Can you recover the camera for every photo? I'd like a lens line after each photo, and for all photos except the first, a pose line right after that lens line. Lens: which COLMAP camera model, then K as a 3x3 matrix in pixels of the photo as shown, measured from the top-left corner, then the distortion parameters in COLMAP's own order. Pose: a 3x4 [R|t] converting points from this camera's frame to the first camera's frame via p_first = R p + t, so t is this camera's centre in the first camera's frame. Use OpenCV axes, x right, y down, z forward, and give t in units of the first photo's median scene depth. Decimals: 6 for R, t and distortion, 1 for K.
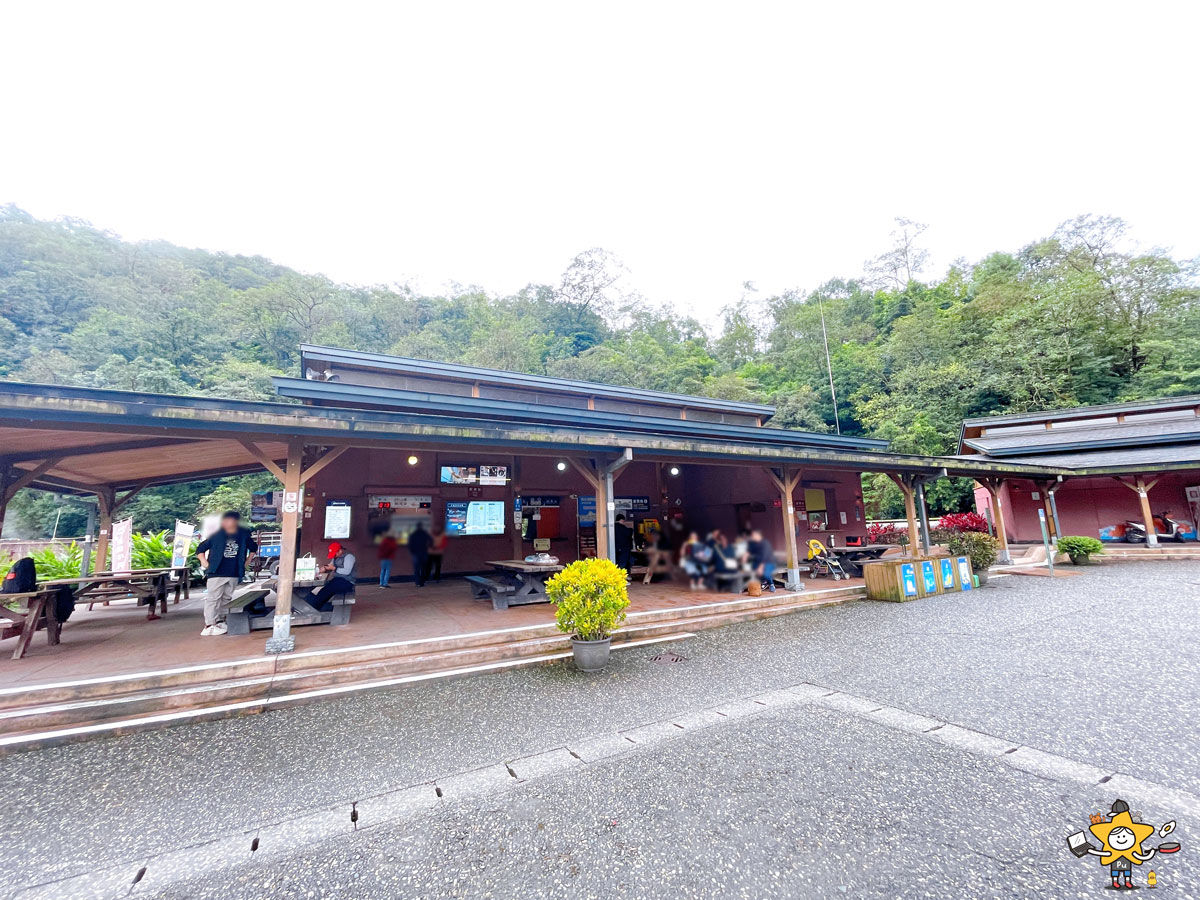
lens RADIAL K [[491.8, 0, 600.0], [0, 491.8, 450.0], [0, 0, 1]] dist [-0.003452, -0.000073]
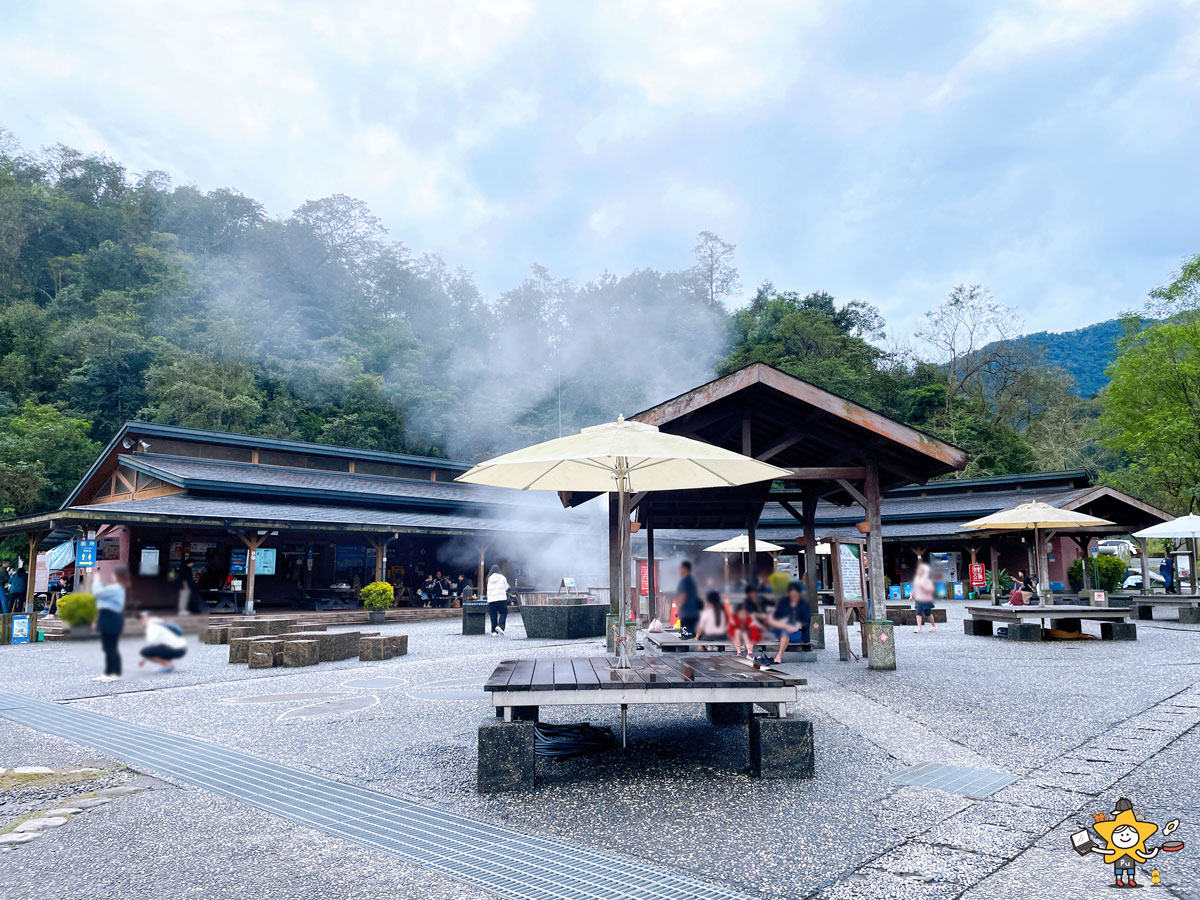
lens RADIAL K [[928.2, 0, 600.0], [0, 928.2, 450.0], [0, 0, 1]] dist [0.120014, -0.140392]
pose [[0.944700, 0.072065, 0.319918, -0.190025], [-0.076236, 0.997090, 0.000517, -0.190121], [-0.318950, -0.024877, 0.947445, -1.375606]]
